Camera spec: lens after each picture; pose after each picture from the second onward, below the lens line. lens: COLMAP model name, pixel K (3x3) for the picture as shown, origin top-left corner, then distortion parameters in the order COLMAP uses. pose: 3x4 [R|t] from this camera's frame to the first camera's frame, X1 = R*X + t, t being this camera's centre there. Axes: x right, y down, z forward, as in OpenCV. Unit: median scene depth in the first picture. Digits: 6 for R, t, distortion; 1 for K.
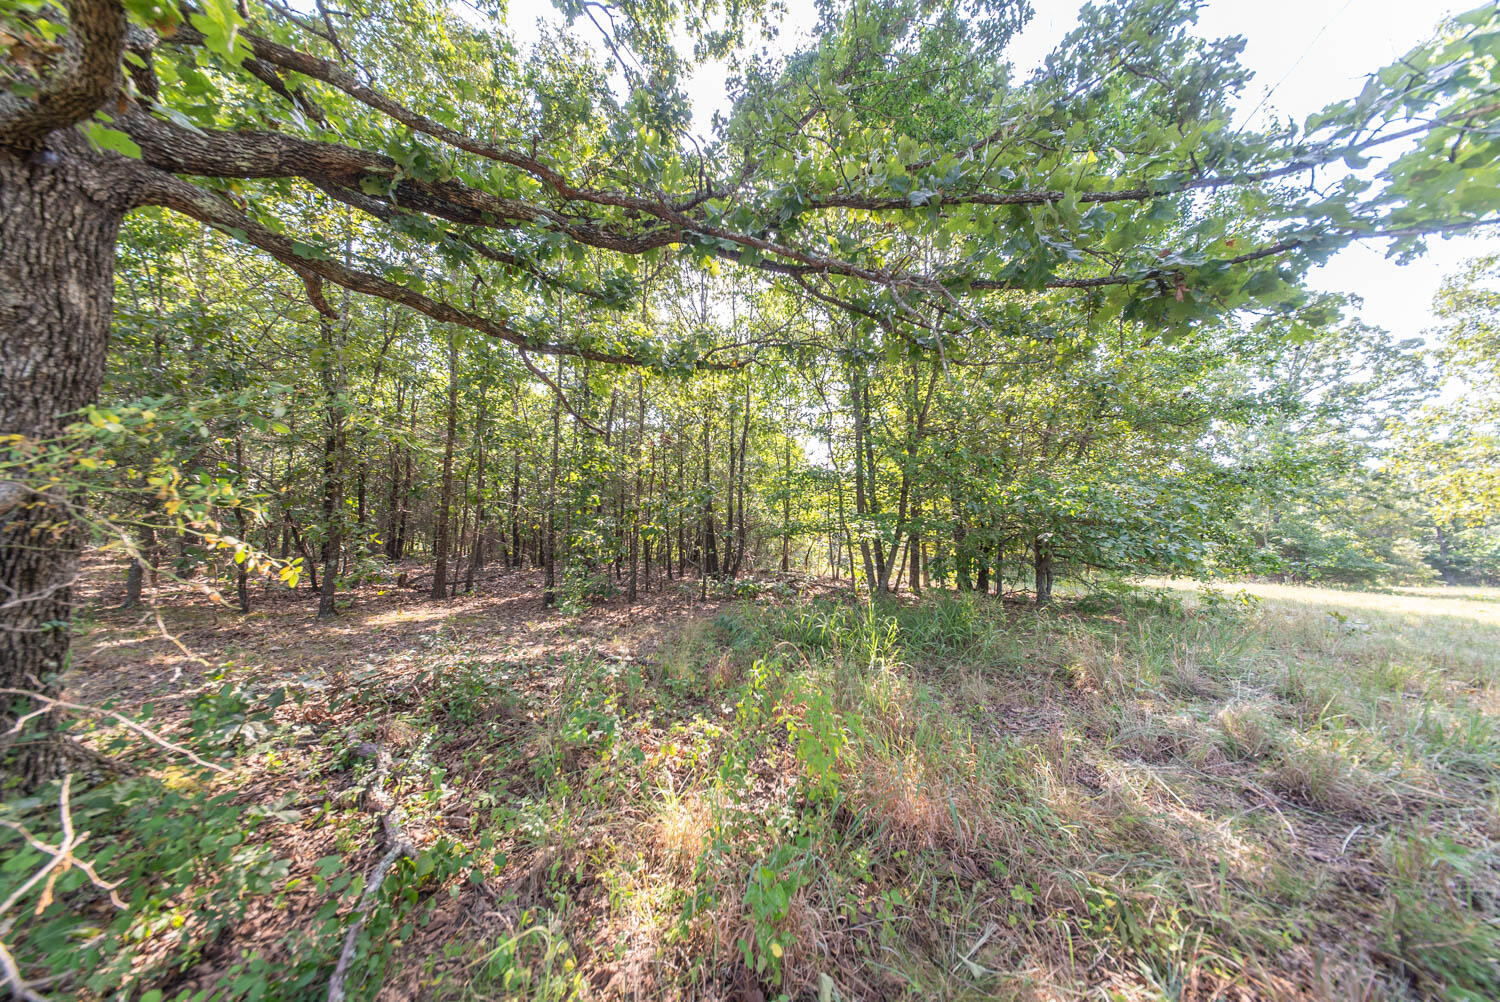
lens RADIAL K [[445.1, 0, 750.0], [0, 445.1, 501.0], [0, 0, 1]] dist [0.000109, 0.000035]
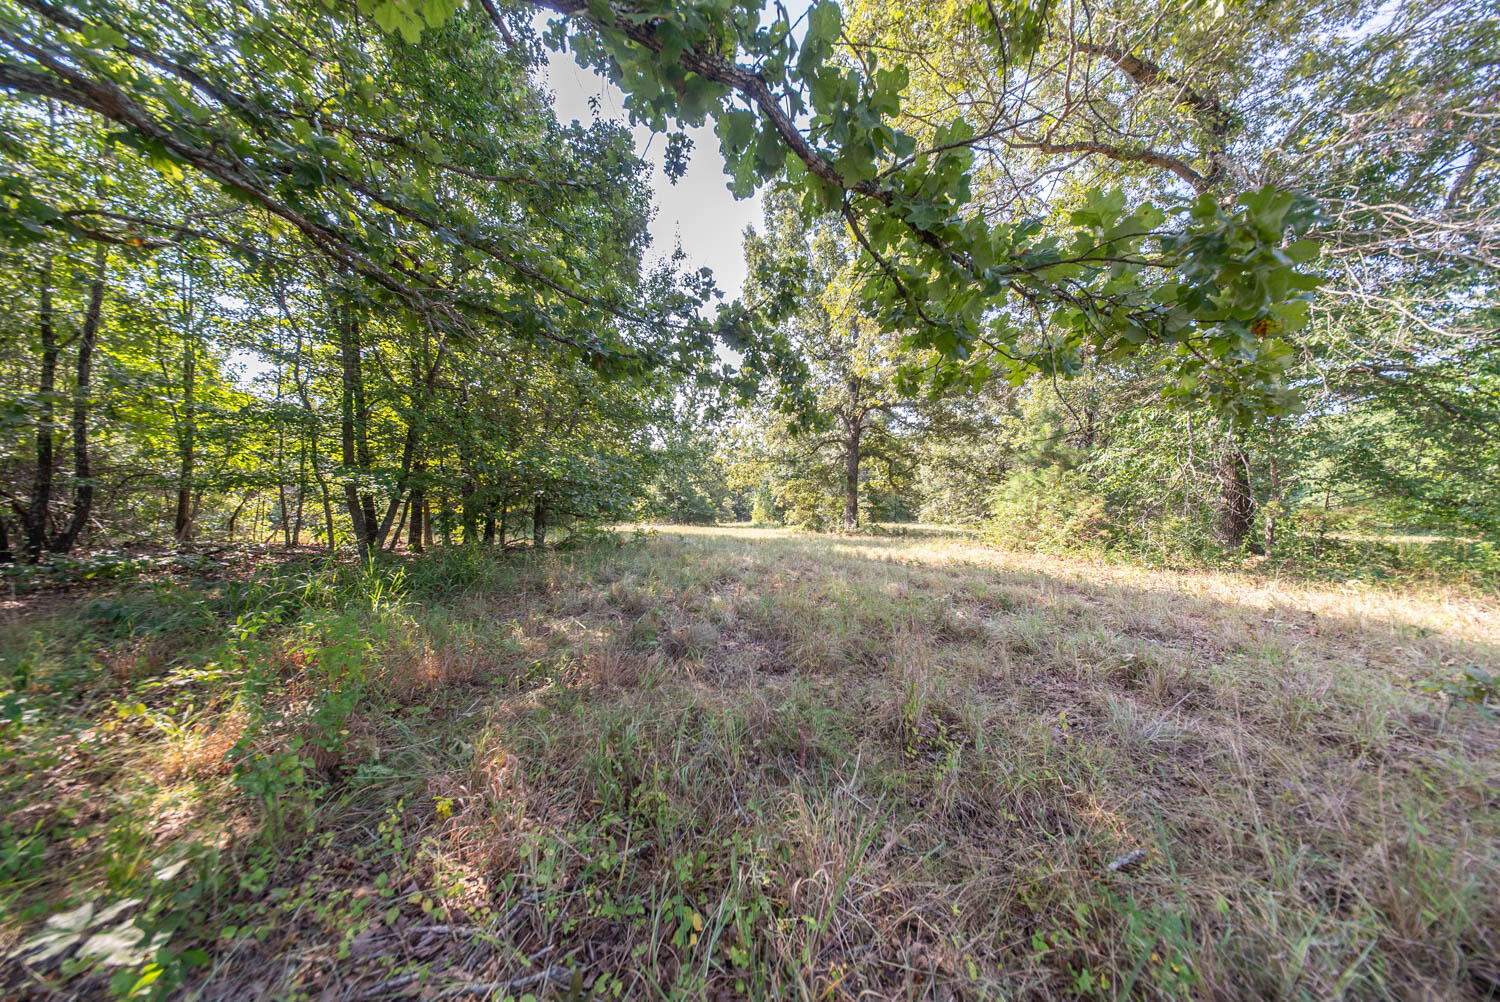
lens RADIAL K [[445.1, 0, 750.0], [0, 445.1, 501.0], [0, 0, 1]] dist [0.000109, 0.000035]
pose [[0.535356, -0.002056, 0.844624, -0.064985], [-0.078426, 0.995556, 0.052133, -0.008821], [-0.840978, -0.094150, 0.532815, -0.132455]]
